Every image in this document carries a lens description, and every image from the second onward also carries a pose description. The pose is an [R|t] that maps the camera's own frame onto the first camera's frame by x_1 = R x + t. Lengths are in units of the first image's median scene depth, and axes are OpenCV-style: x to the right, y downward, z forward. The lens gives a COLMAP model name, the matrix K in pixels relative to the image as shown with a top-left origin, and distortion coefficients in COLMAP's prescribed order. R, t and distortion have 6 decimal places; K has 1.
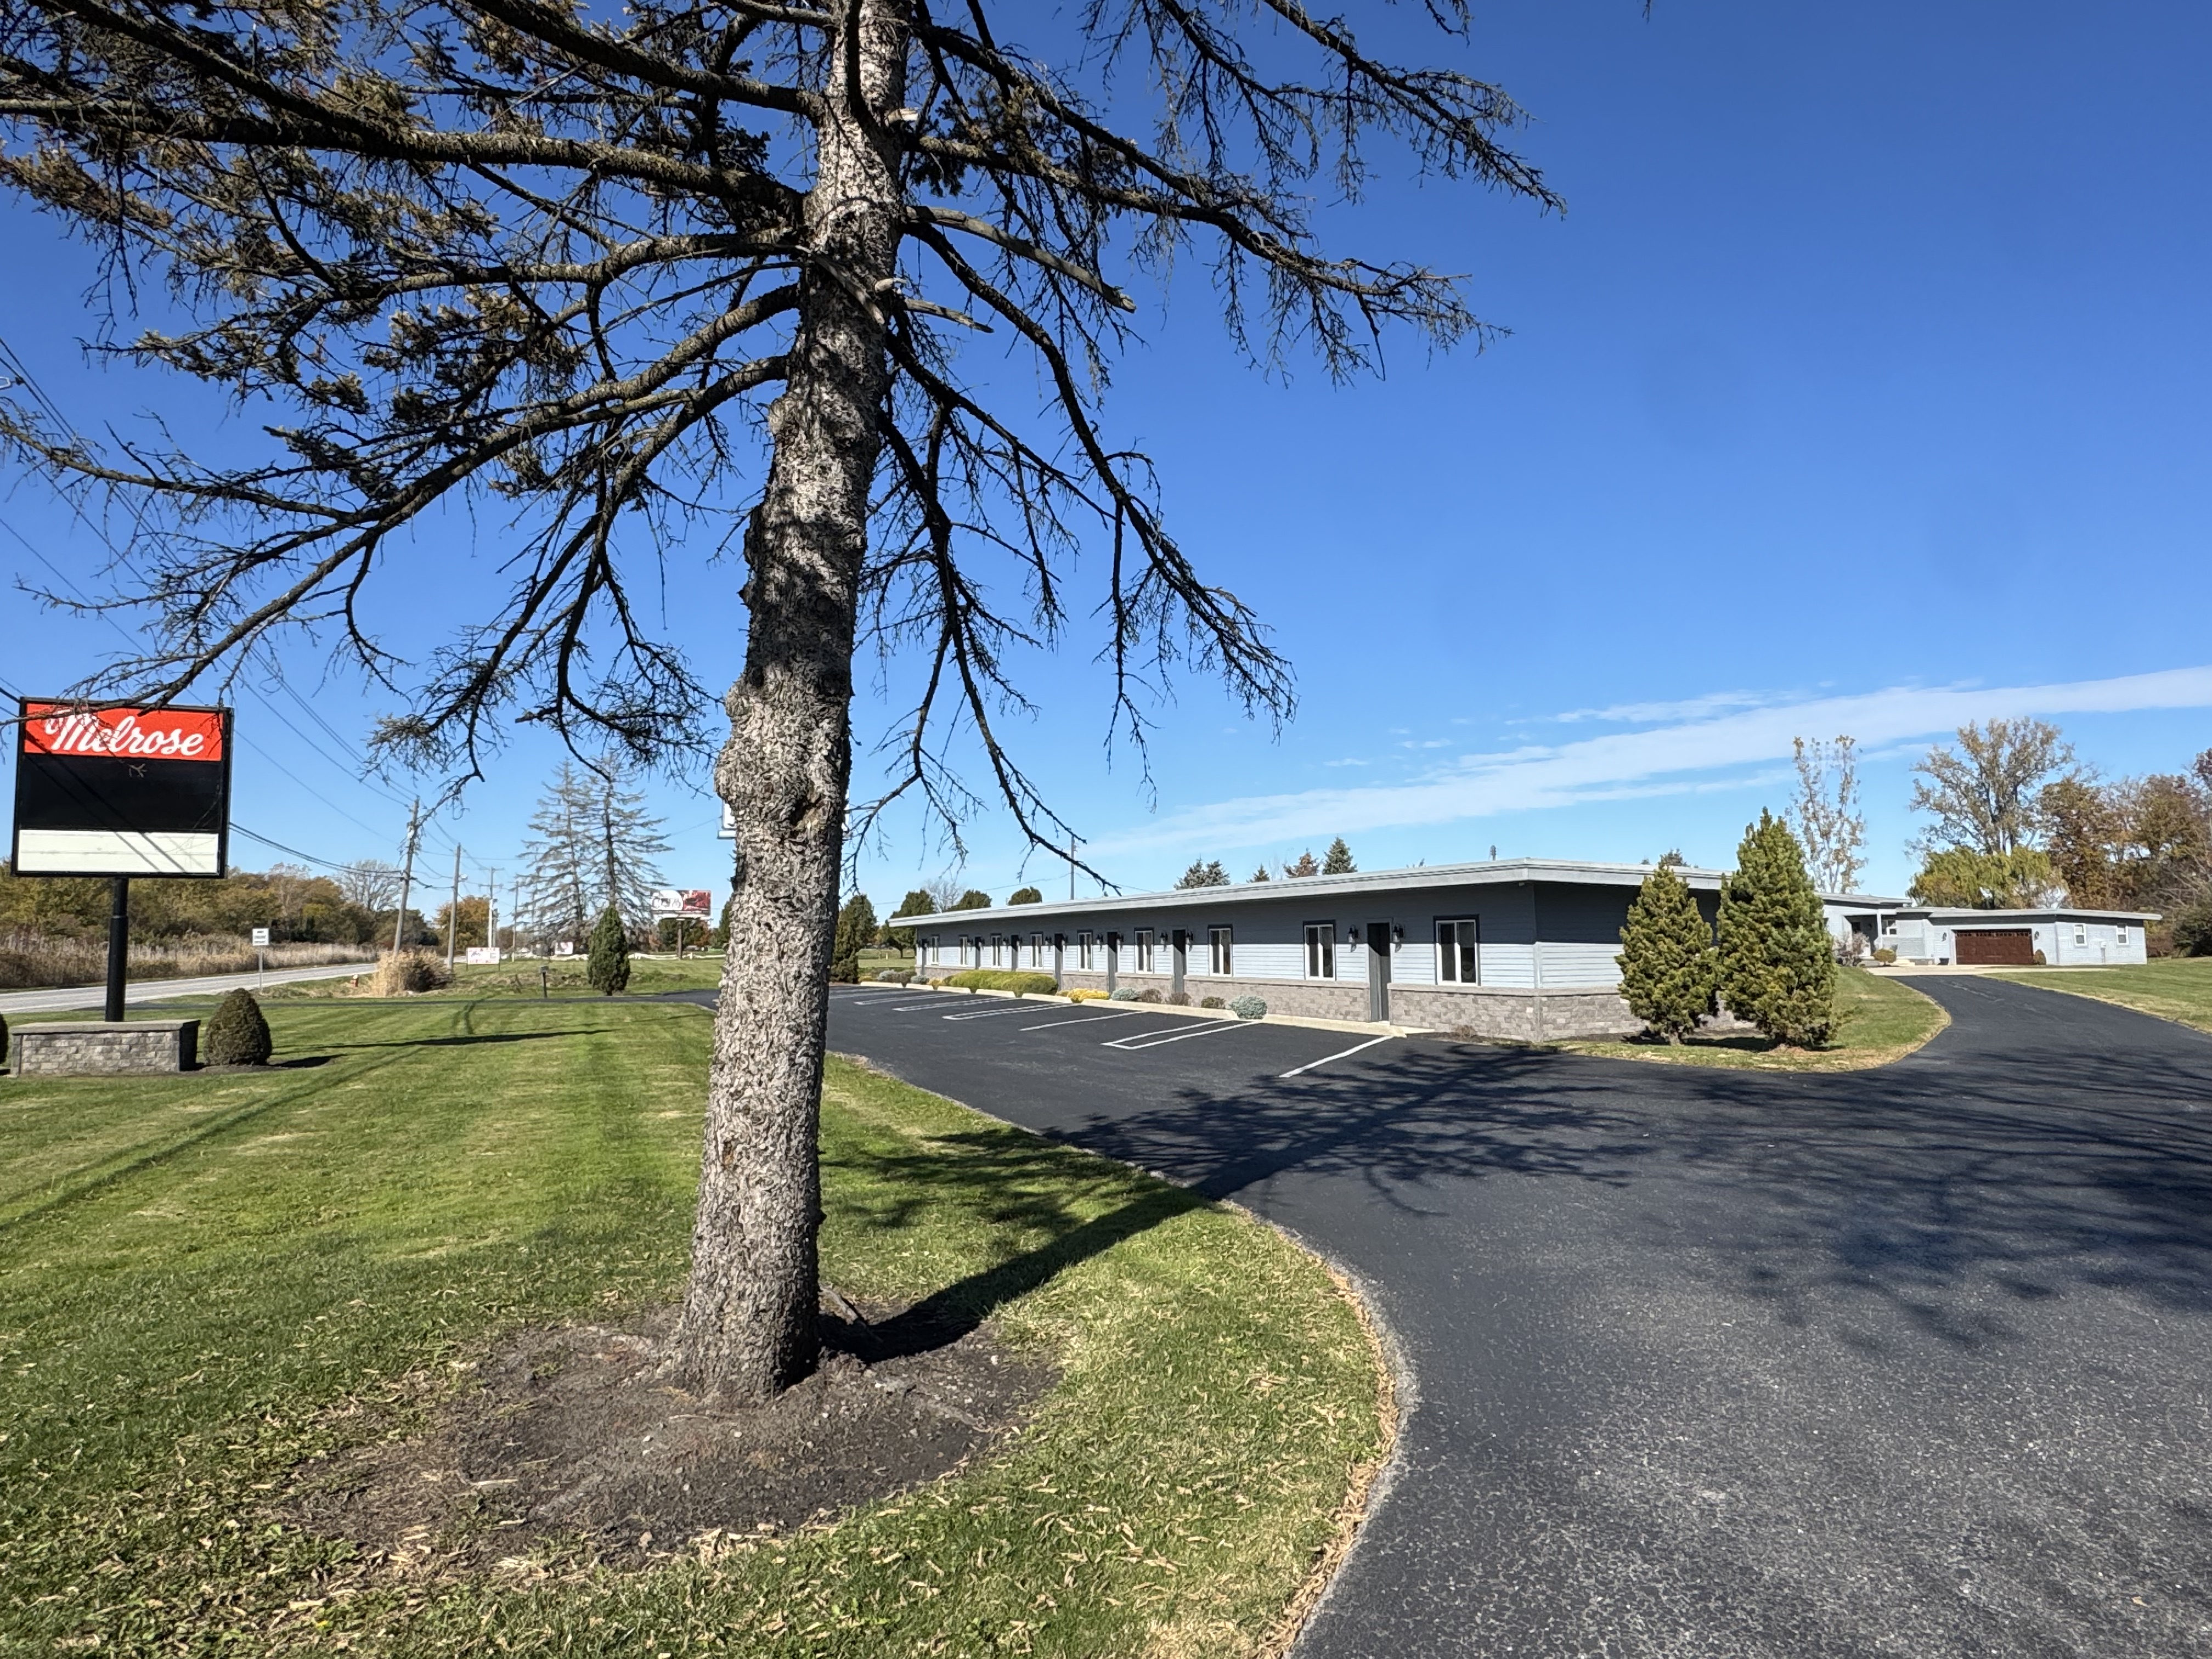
lens RADIAL K [[1342.7, 0, 1106.0], [0, 1342.7, 829.5], [0, 0, 1]] dist [-0.033303, -0.001413]
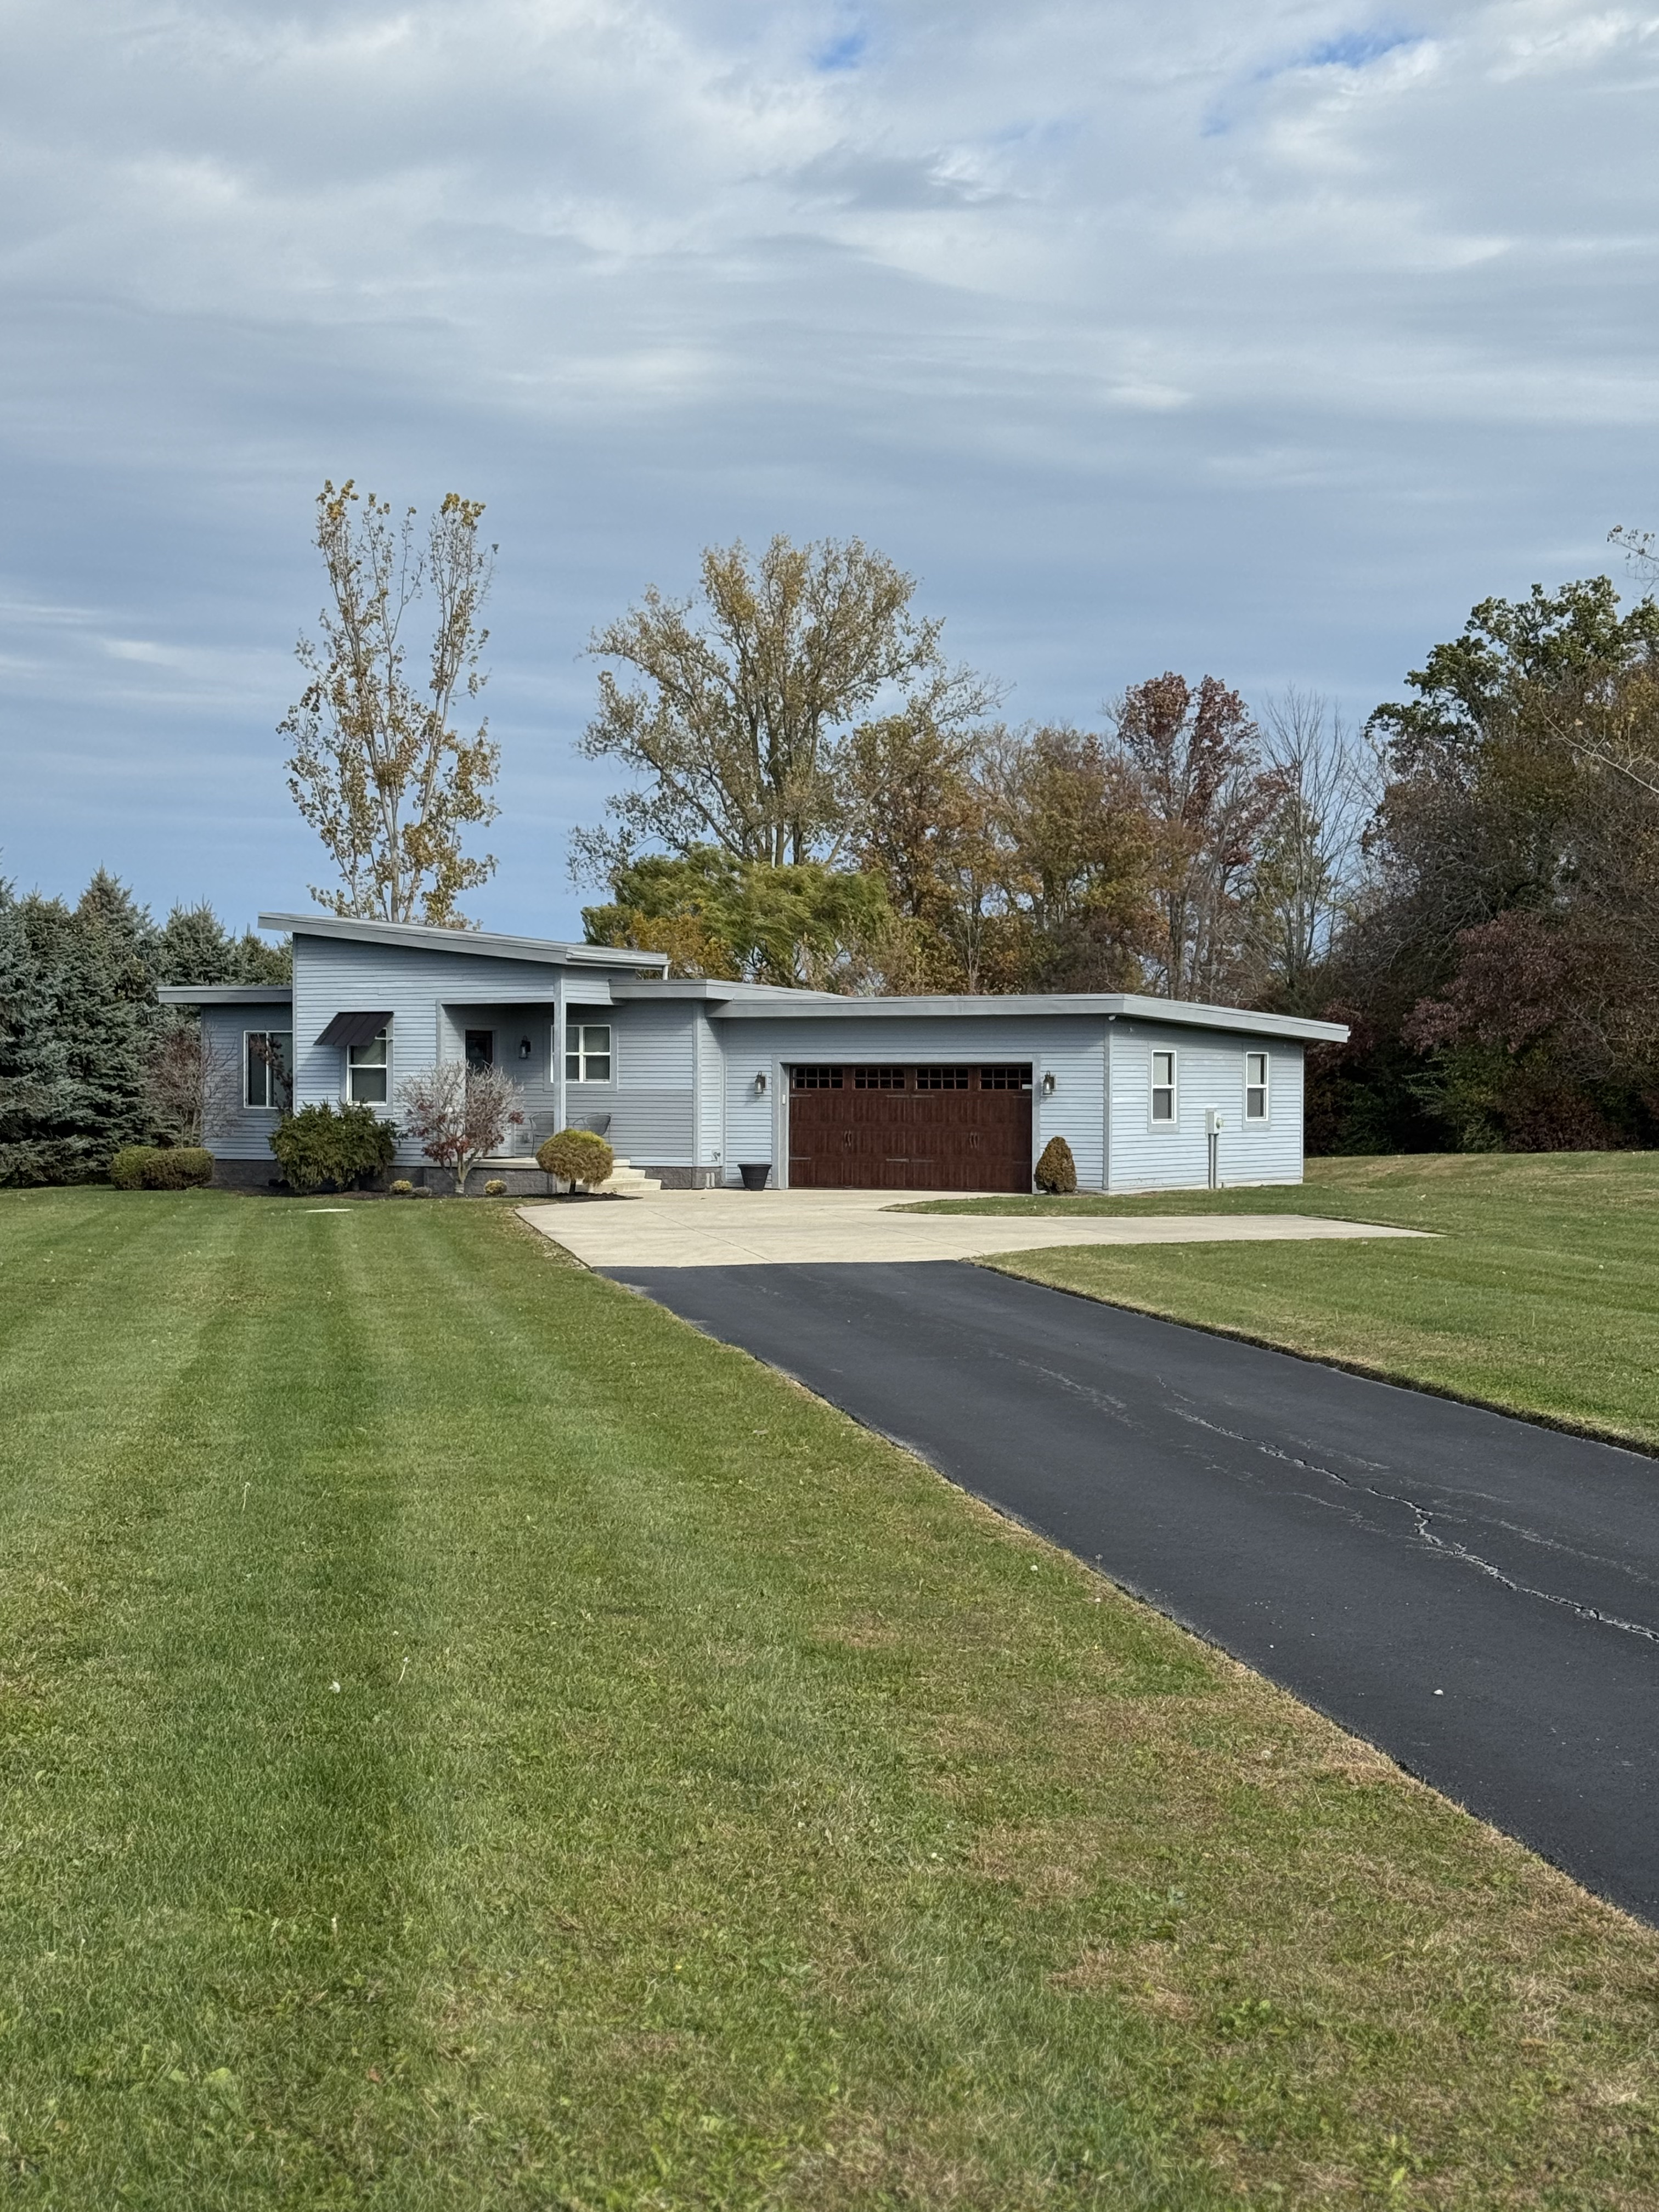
lens RADIAL K [[3289.1, 0, 829.5], [0, 3289.1, 1106.0], [0, 0, 1]] dist [-0.011699, -0.006733]
pose [[0.807055, 0.004630, 0.590458, 0.129170], [-0.060645, 0.995331, 0.075086, 0.017511], [-0.587353, -0.096407, 0.803568, 0.238279]]
